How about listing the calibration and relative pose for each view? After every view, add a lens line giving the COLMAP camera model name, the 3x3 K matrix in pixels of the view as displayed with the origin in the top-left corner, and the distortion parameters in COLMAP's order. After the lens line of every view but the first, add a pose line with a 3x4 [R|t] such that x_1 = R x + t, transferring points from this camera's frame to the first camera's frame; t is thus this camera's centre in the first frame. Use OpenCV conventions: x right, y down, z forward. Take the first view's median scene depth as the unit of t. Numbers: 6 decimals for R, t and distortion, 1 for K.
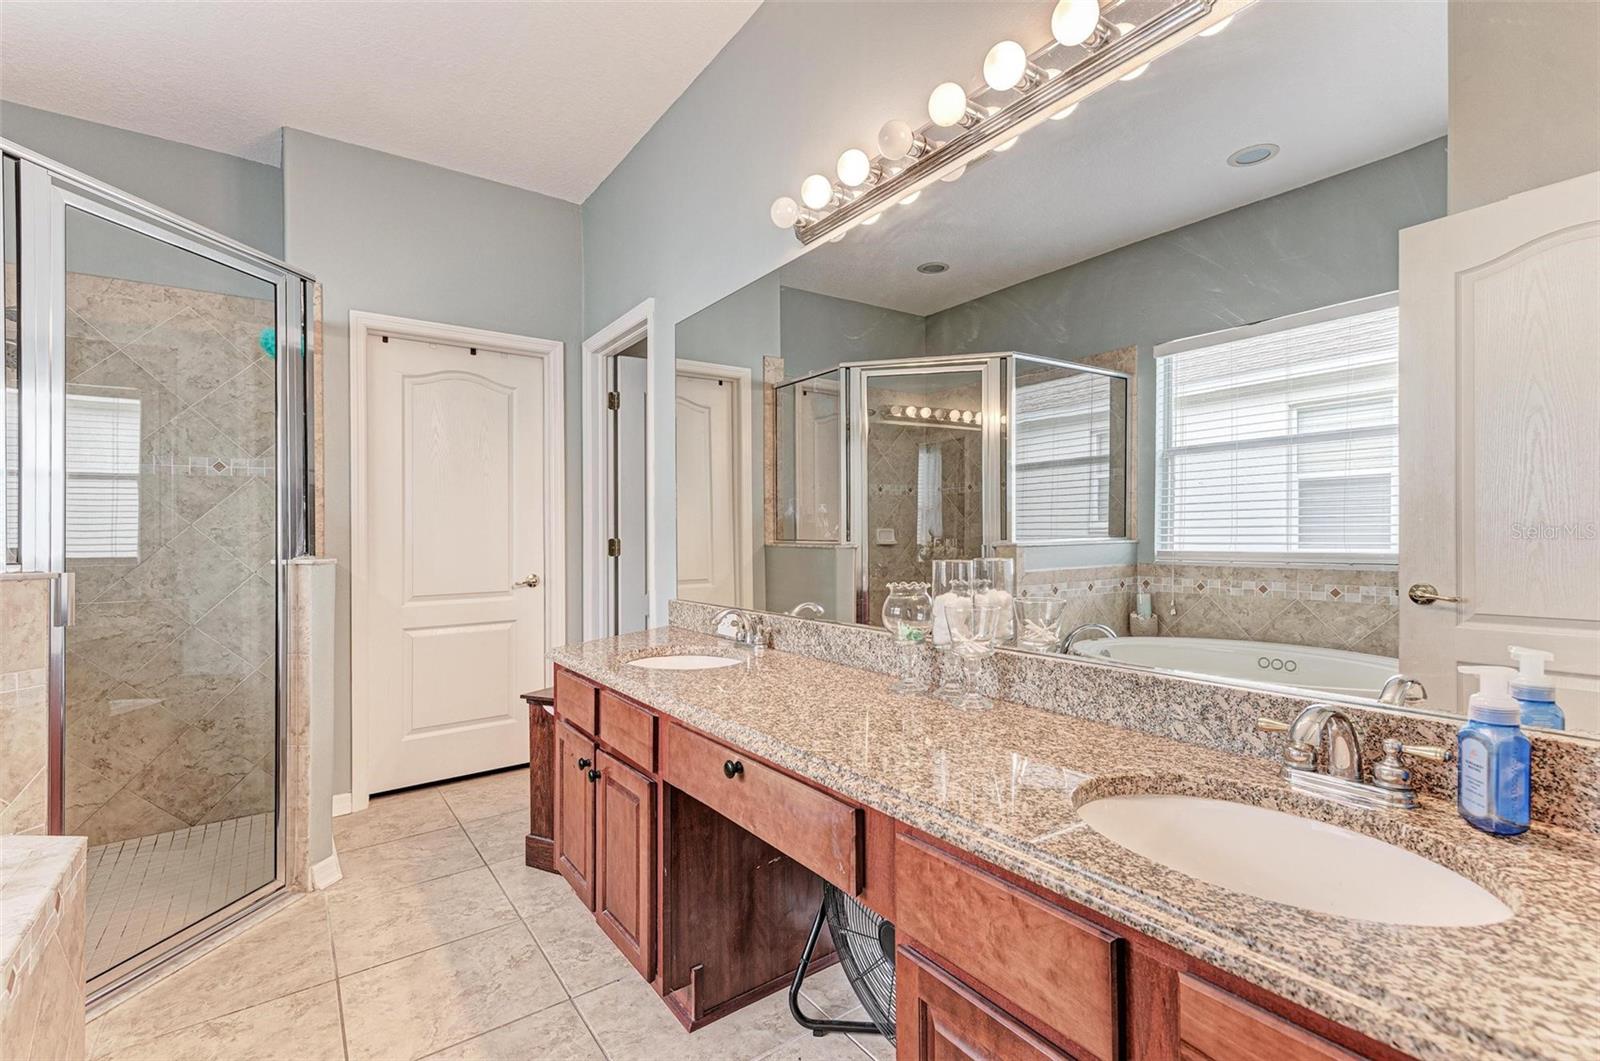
lens RADIAL K [[712.3, 0, 800.0], [0, 712.3, 530.5], [0, 0, 1]] dist [-0.000243, -0.000606]
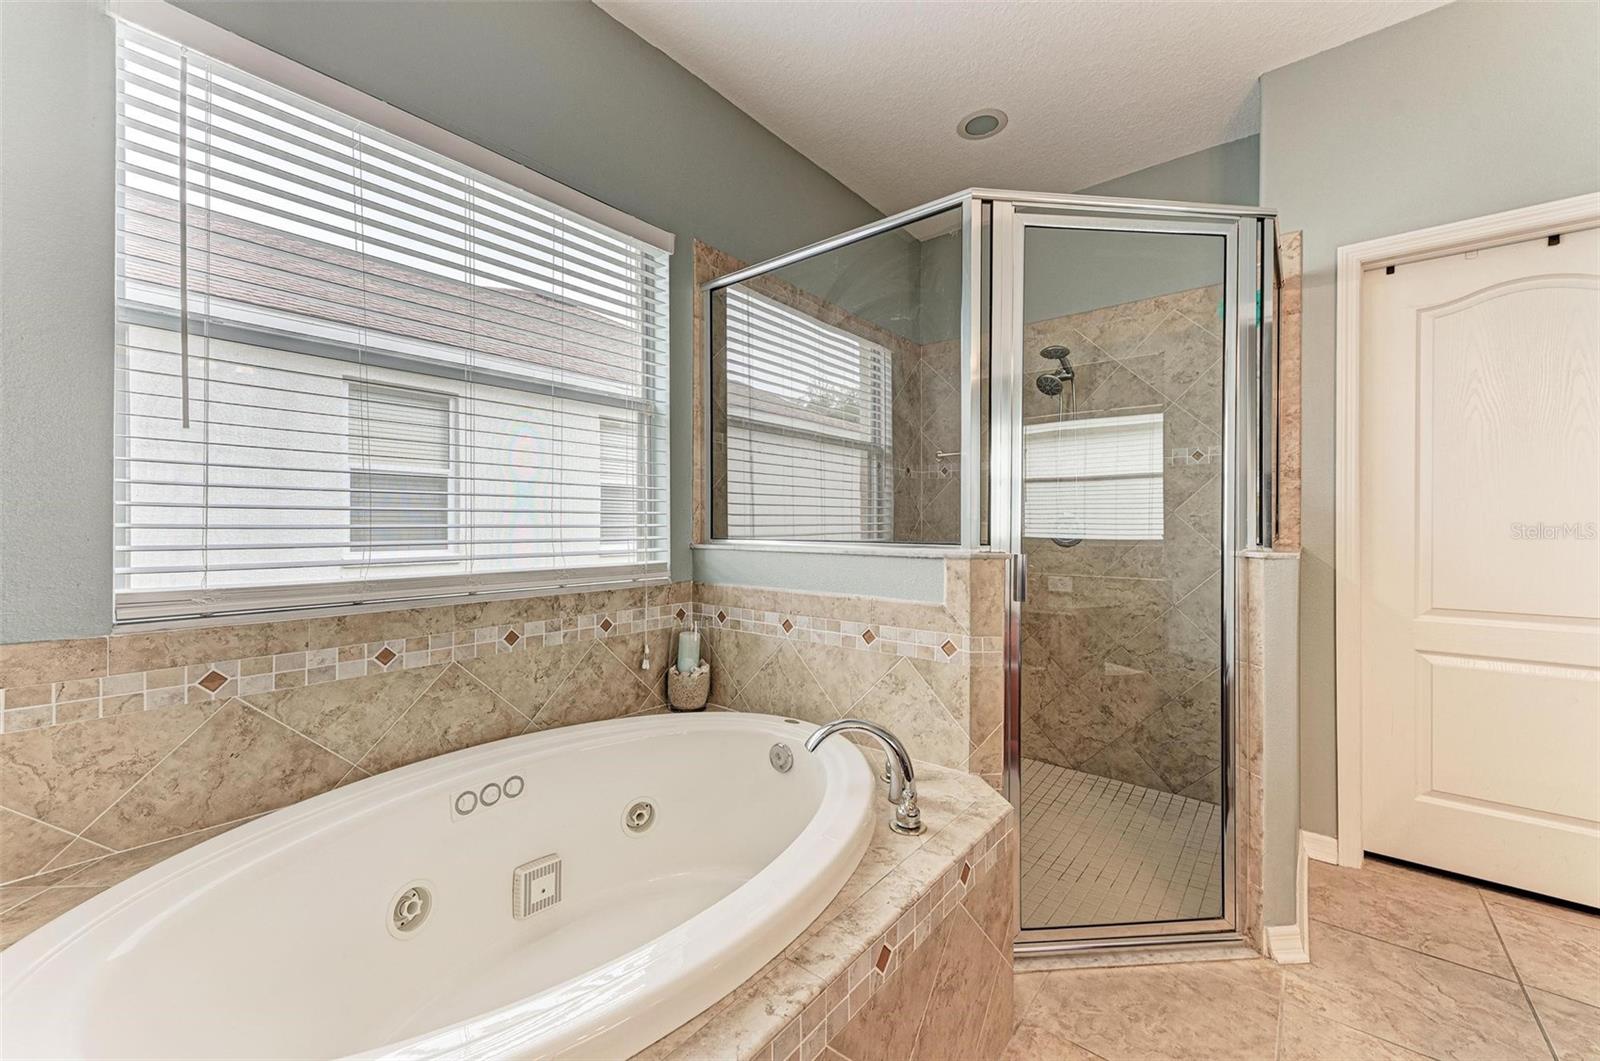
lens RADIAL K [[621.3, 0, 797.3], [0, 621.3, 516.6], [0, 0, 1]] dist [0.023349, -0.005468]
pose [[0.258112, 0.000804, -0.966115, -0.094330], [-0.002920, 0.999996, 0.000052, 0.000747], [0.966111, 0.002808, 0.258113, 0.222990]]
